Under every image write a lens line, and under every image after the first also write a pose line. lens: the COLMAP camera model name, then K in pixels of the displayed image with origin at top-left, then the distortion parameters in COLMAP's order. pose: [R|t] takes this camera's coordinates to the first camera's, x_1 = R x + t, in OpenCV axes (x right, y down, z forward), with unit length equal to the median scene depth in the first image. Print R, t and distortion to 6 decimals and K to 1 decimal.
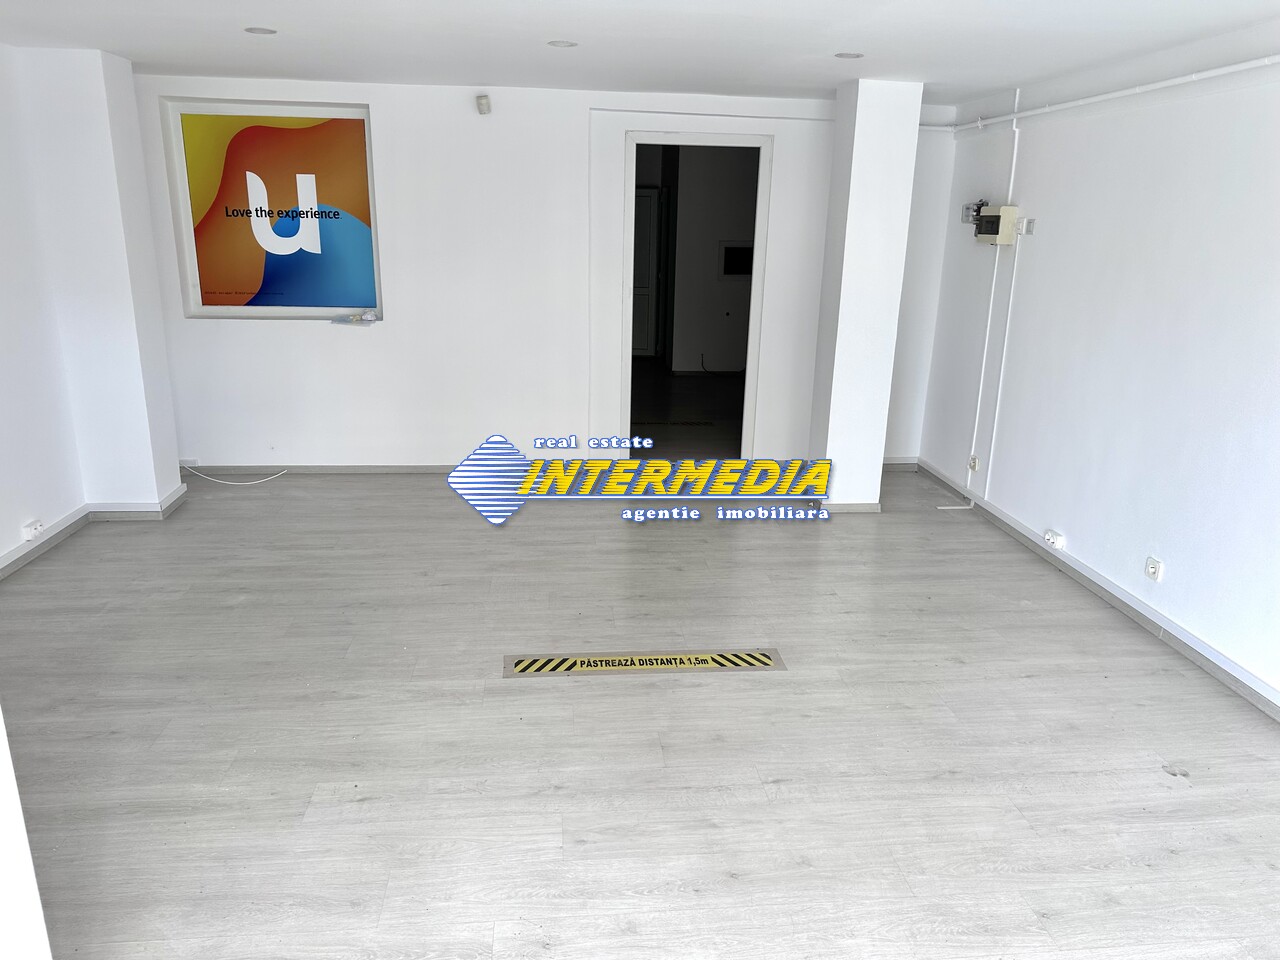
lens RADIAL K [[893.0, 0, 644.3], [0, 893.0, 473.6], [0, 0, 1]] dist [0.046948, -0.058131]
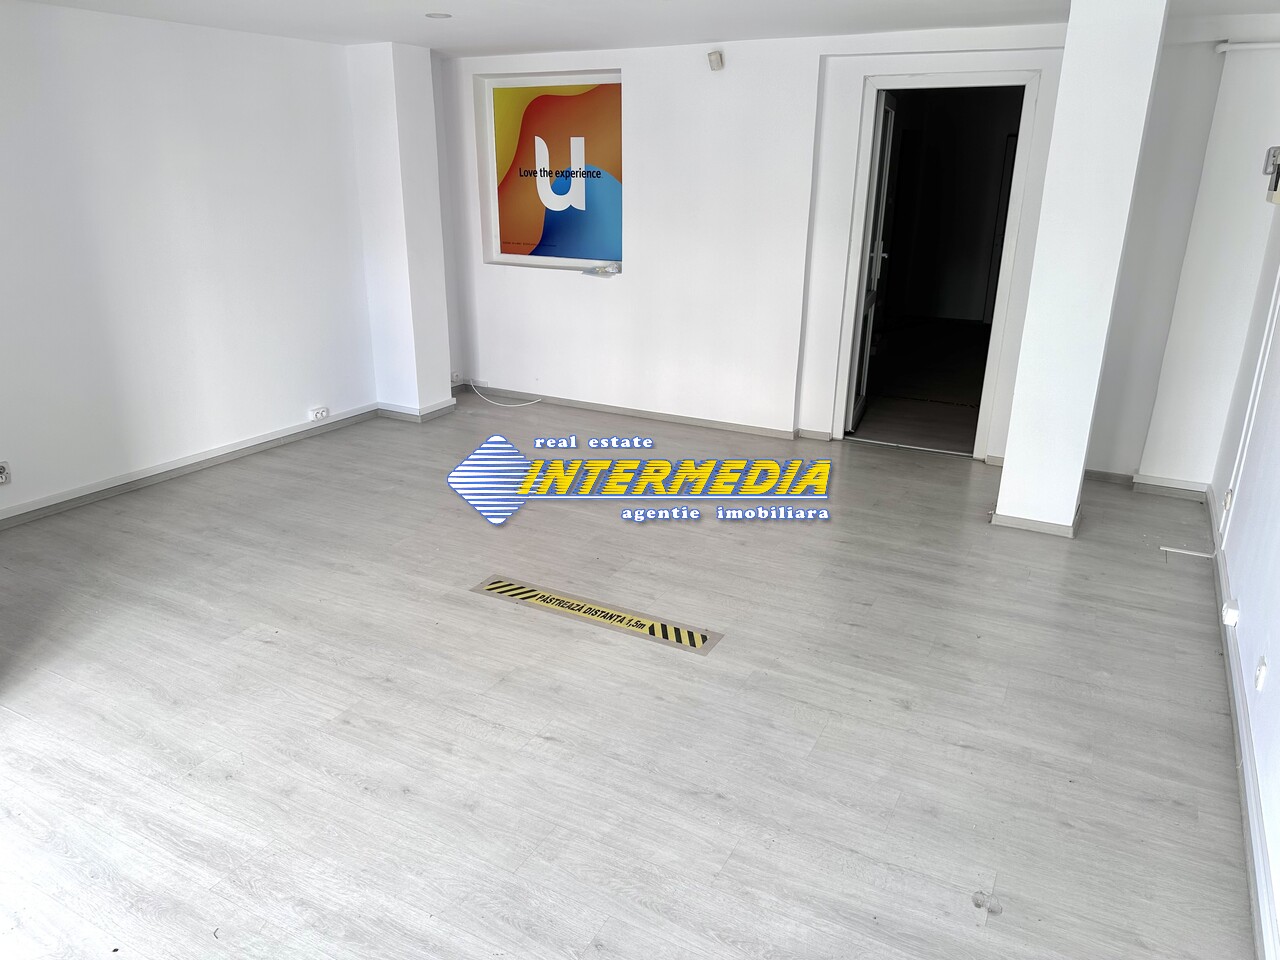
lens RADIAL K [[886.6, 0, 640.0], [0, 886.6, 480.0], [0, 0, 1]] dist [0.106358, -0.186366]
pose [[0.828502, 0.171778, -0.532988, 0.367845], [-0.145342, 0.985134, 0.091575, -0.026637], [0.540795, 0.001595, 0.841153, 0.106185]]
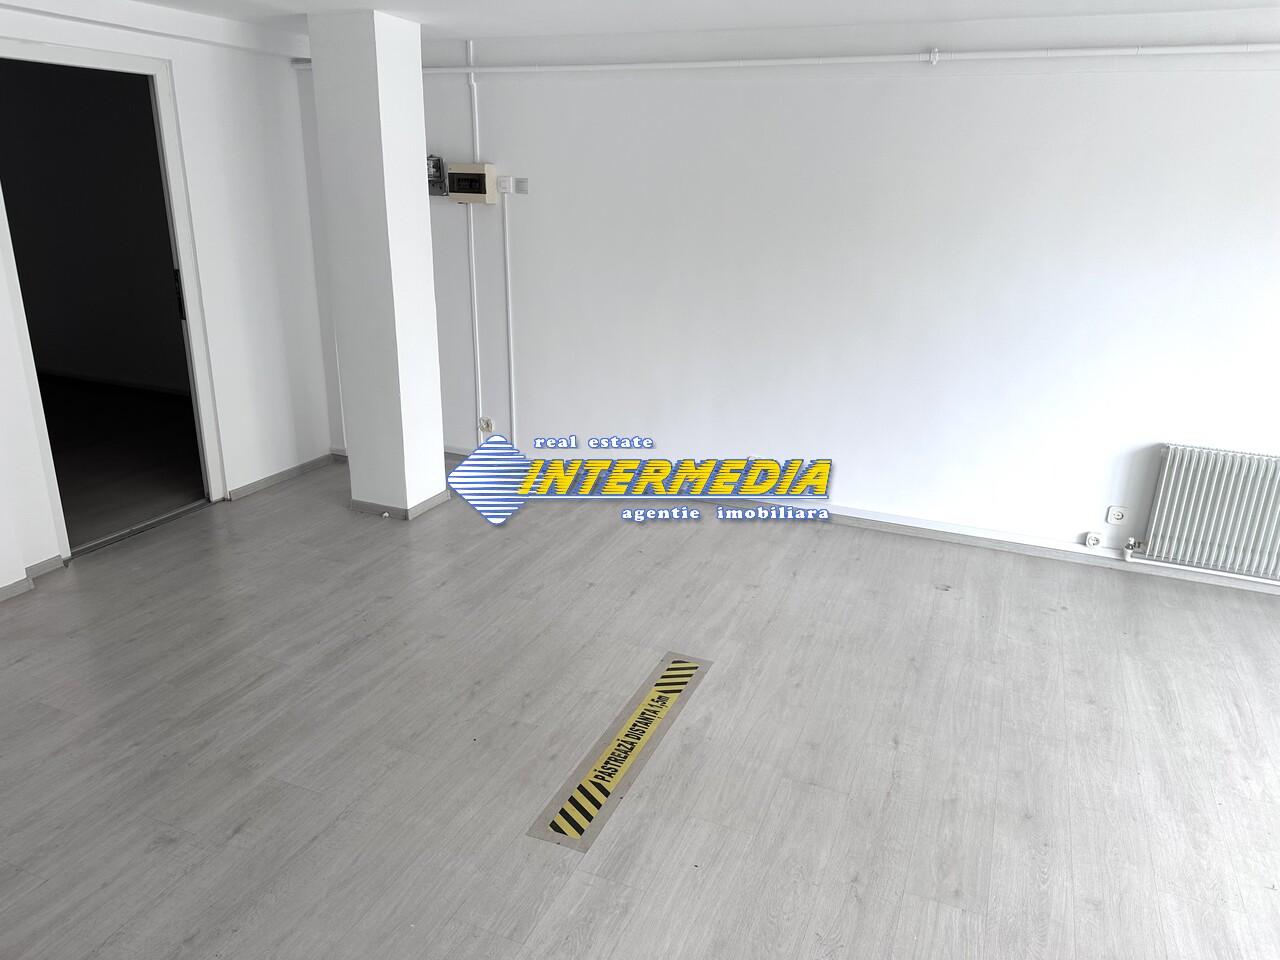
lens RADIAL K [[893.0, 0, 644.3], [0, 893.0, 473.6], [0, 0, 1]] dist [0.046948, -0.058131]
pose [[0.482046, -0.288194, 0.827391, -0.399219], [0.228145, 0.953063, 0.199048, -0.120757], [-0.845920, 0.092815, 0.525171, 0.340685]]
